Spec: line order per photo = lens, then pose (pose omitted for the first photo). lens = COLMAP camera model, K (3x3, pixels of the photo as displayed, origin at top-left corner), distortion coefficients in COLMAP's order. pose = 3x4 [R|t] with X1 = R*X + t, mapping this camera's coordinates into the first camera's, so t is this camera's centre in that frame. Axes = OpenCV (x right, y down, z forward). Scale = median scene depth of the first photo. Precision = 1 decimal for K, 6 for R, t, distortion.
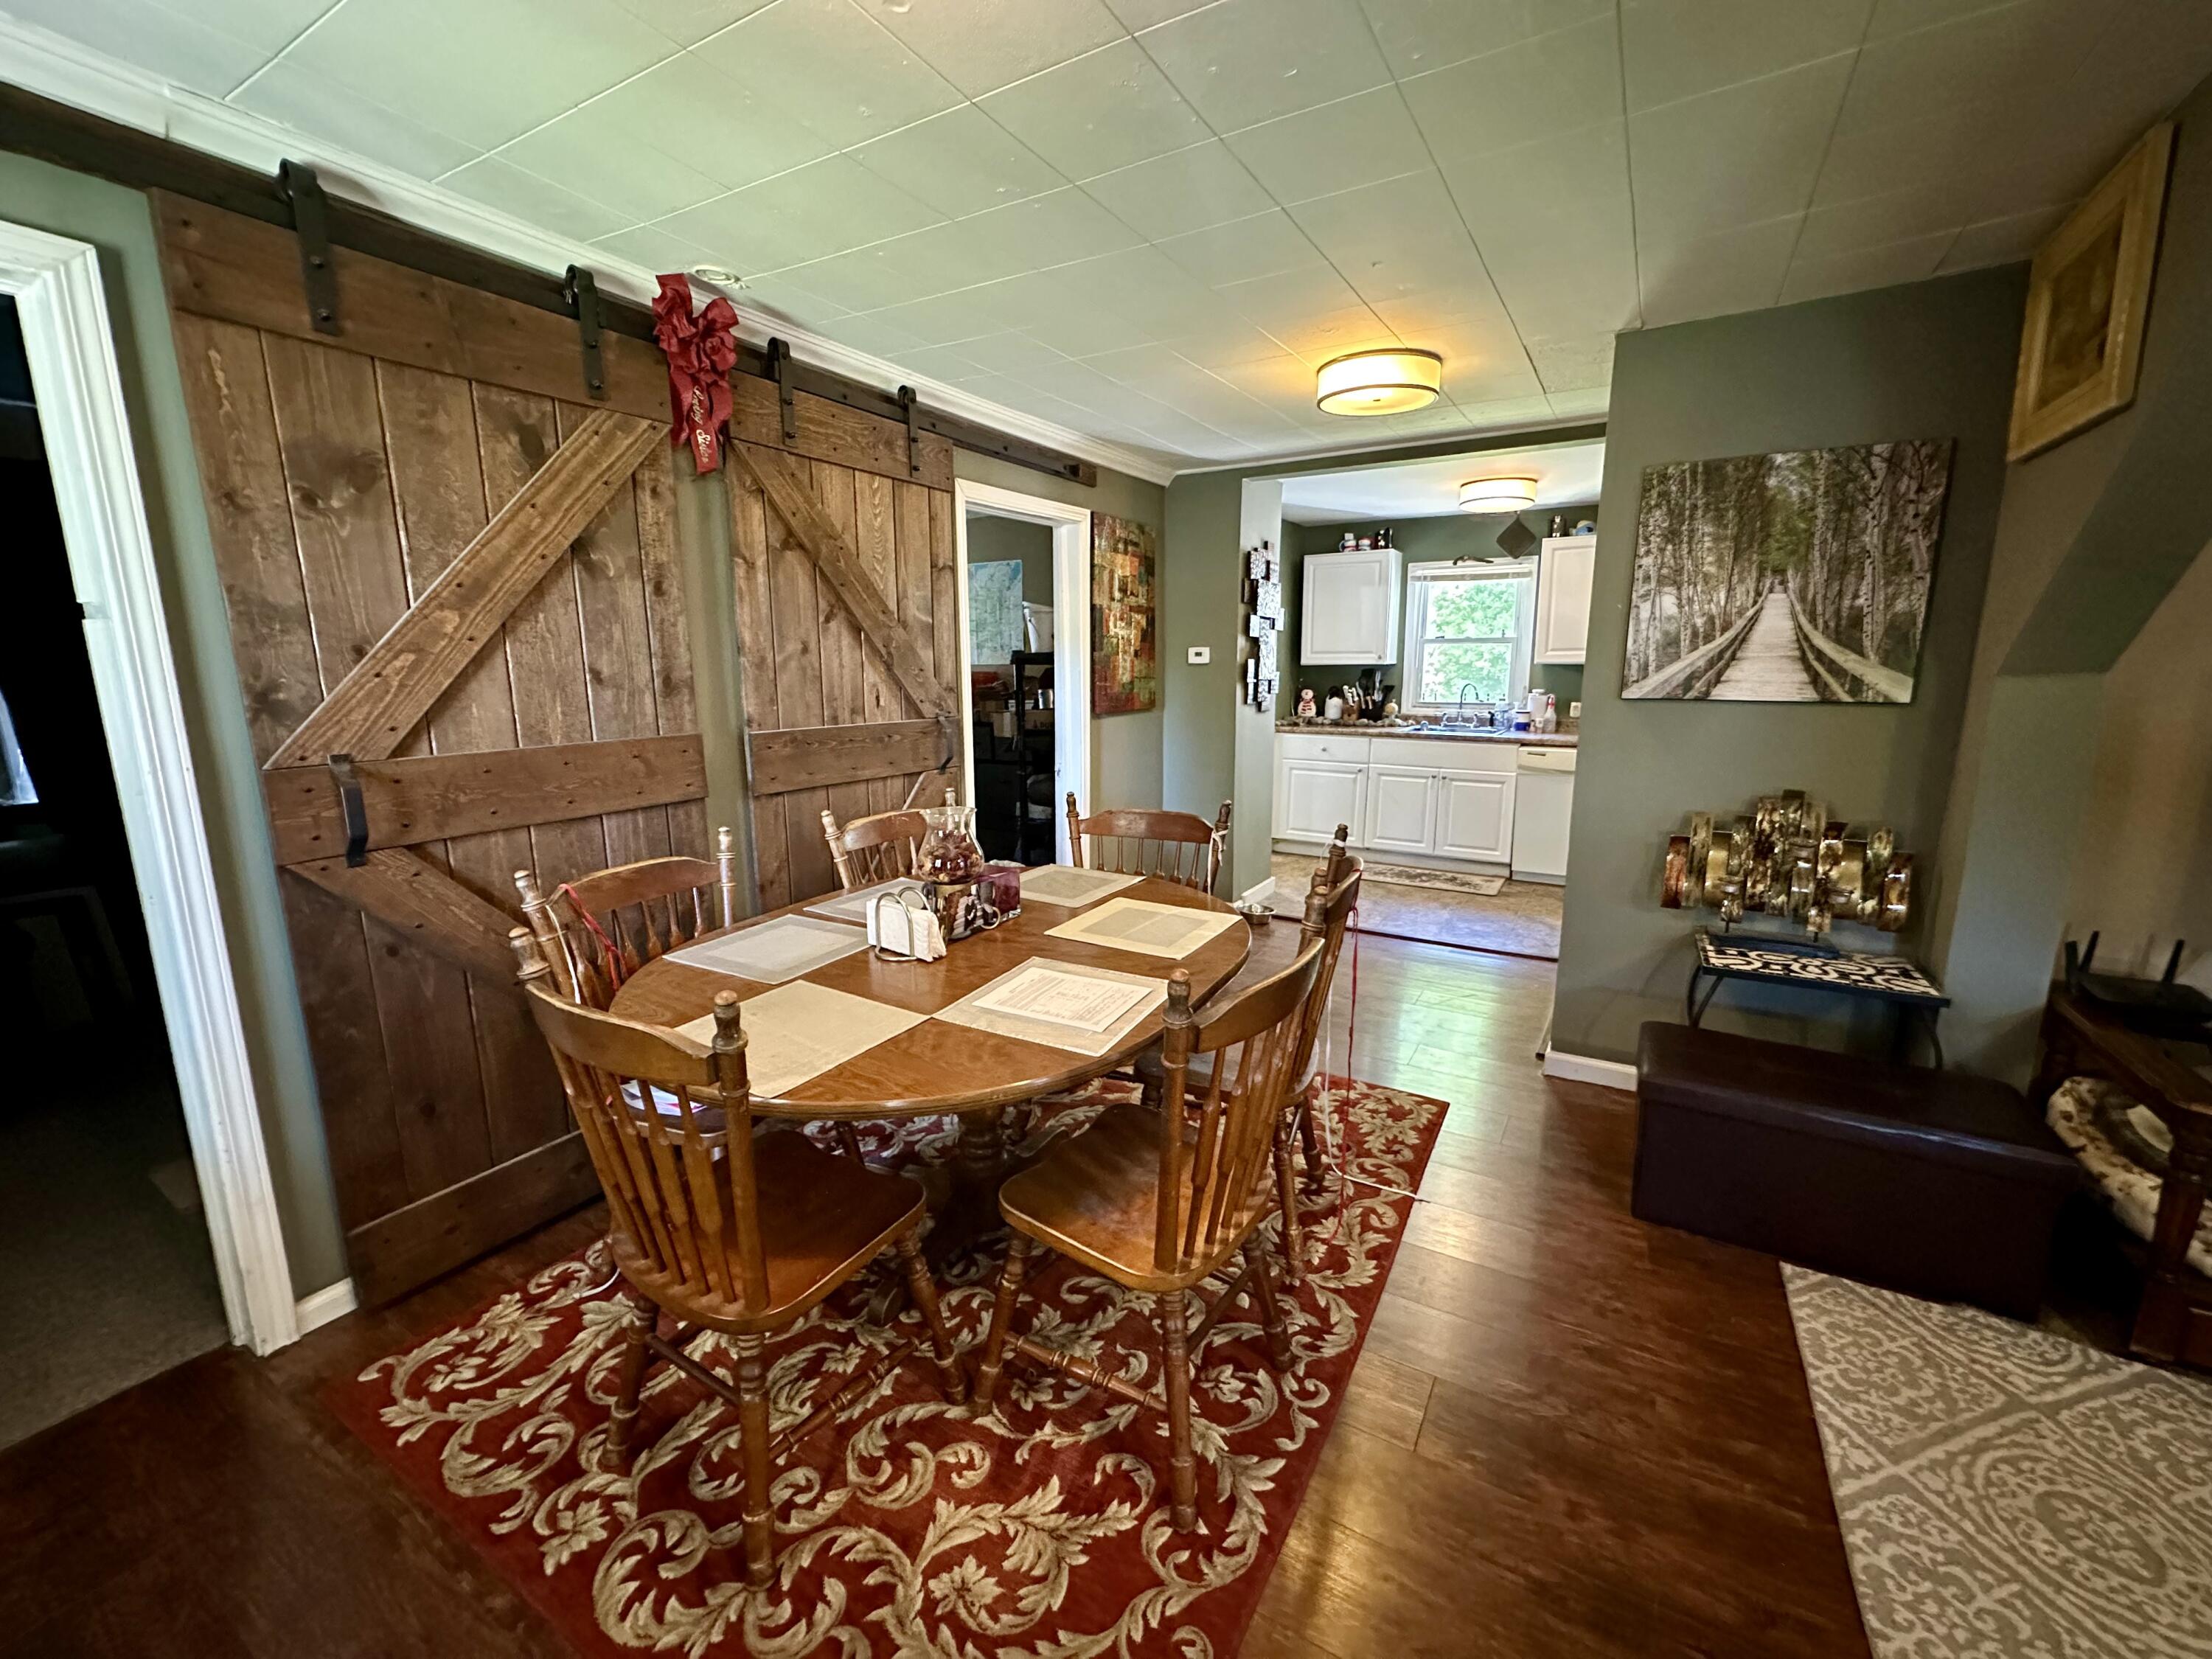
lens RADIAL K [[882.6, 0, 1103.3], [0, 882.6, 827.1], [0, 0, 1]] dist [-0.004994, 0.001299]
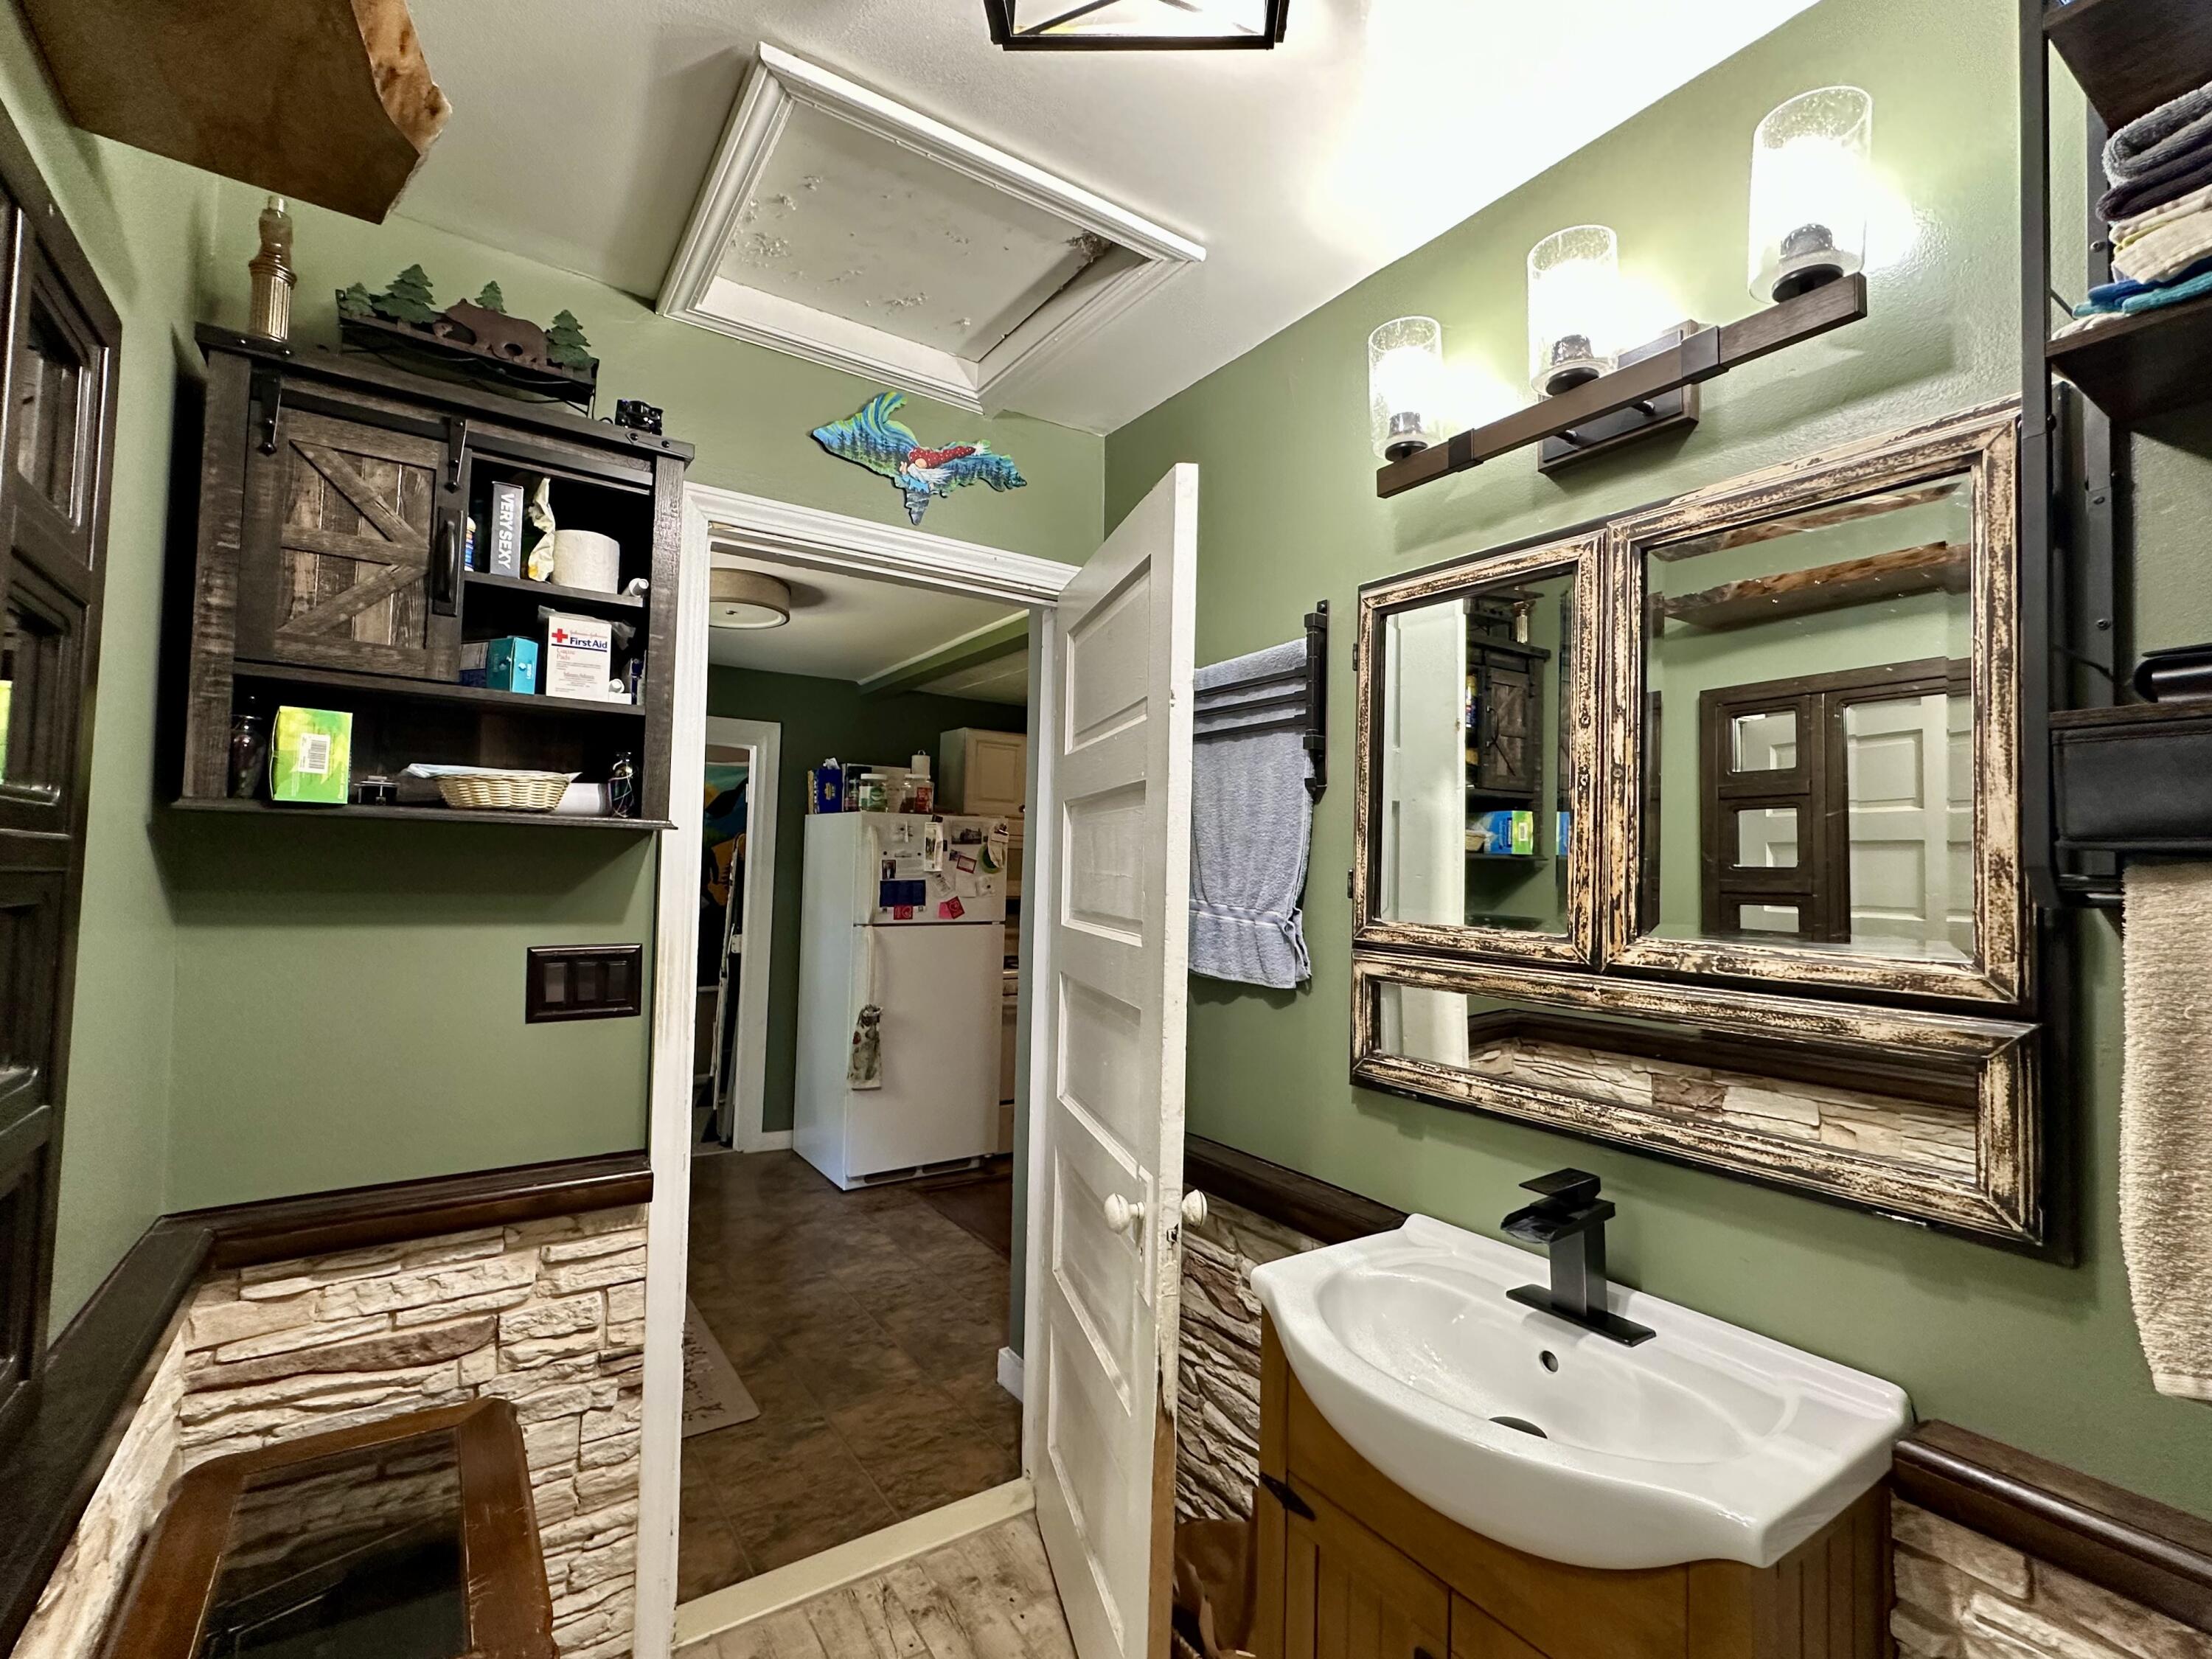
lens RADIAL K [[1011.9, 0, 1106.0], [0, 1011.9, 829.5], [0, 0, 1]] dist [-0.000318, -0.000017]
pose [[-0.912361, -0.001401, 0.409385, -0.150025], [0.053905, 0.990877, 0.123523, -0.606979], [-0.405823, 0.134765, -0.903961, 3.207247]]
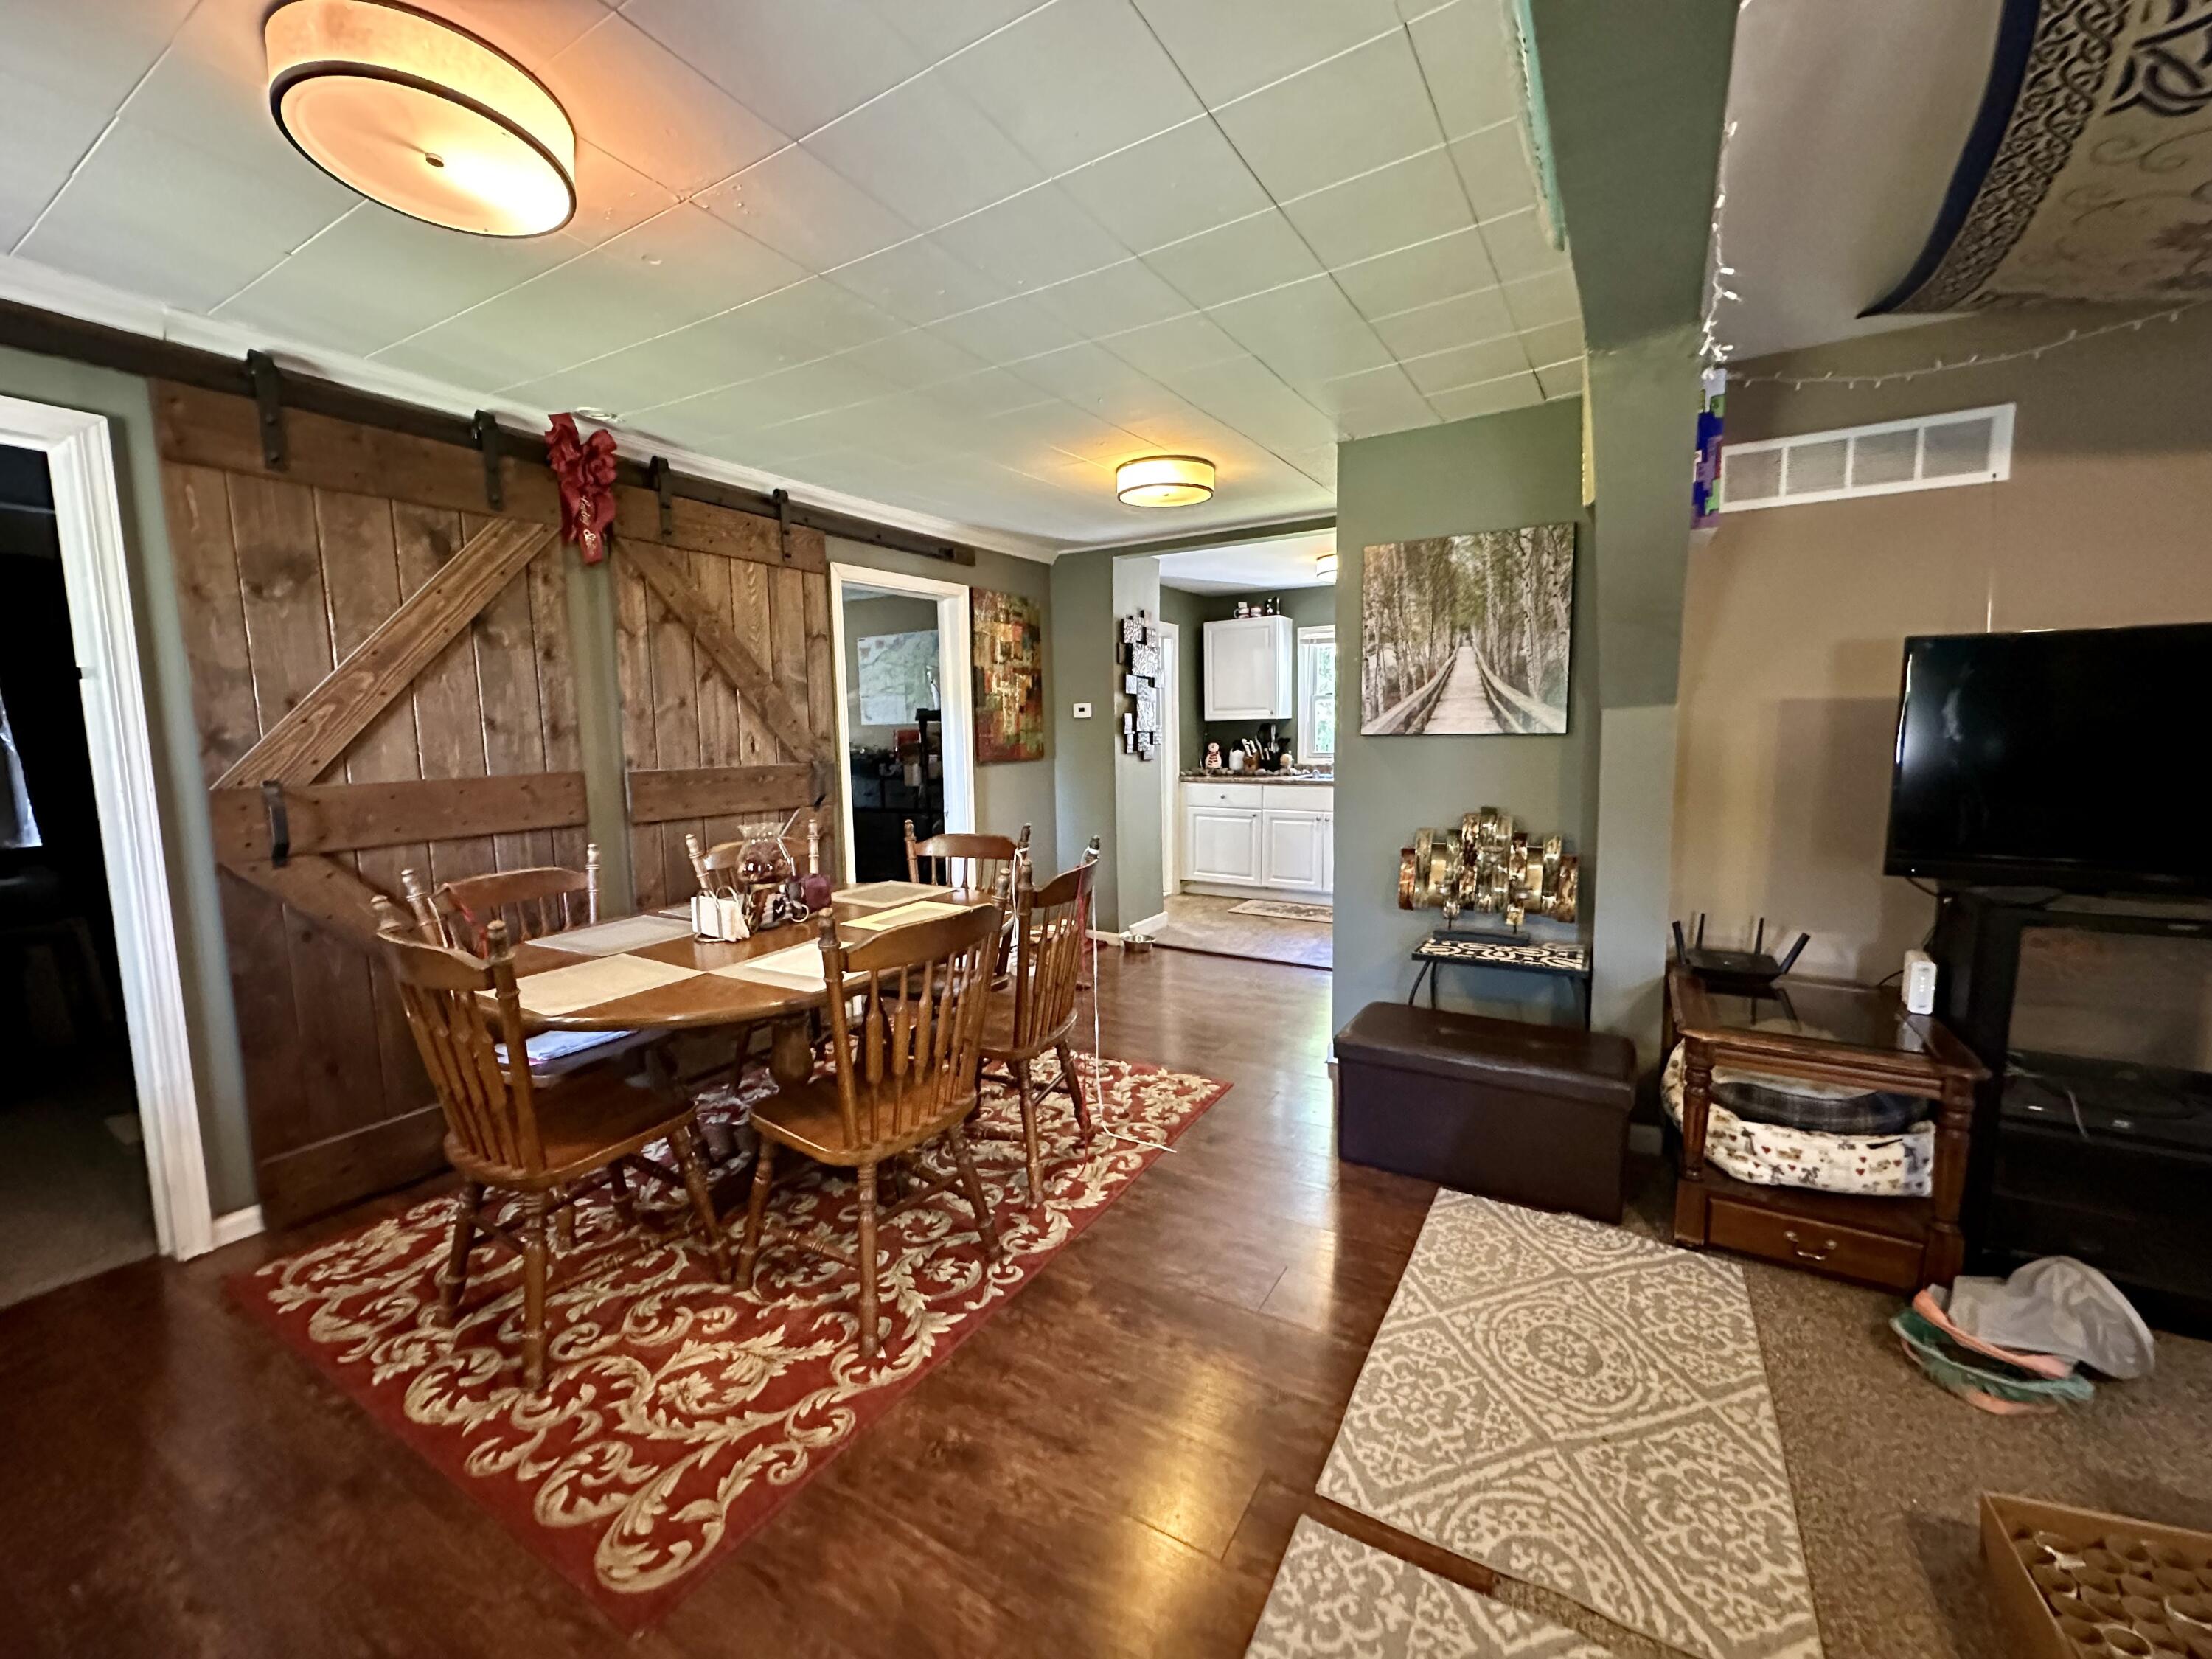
lens RADIAL K [[882.6, 0, 1103.3], [0, 882.6, 827.1], [0, 0, 1]] dist [-0.004994, 0.001299]
pose [[0.999920, -0.012120, -0.003523, 0.275495], [0.011828, 0.997215, -0.073643, 0.072016], [0.004406, 0.073596, 0.997278, -0.215737]]
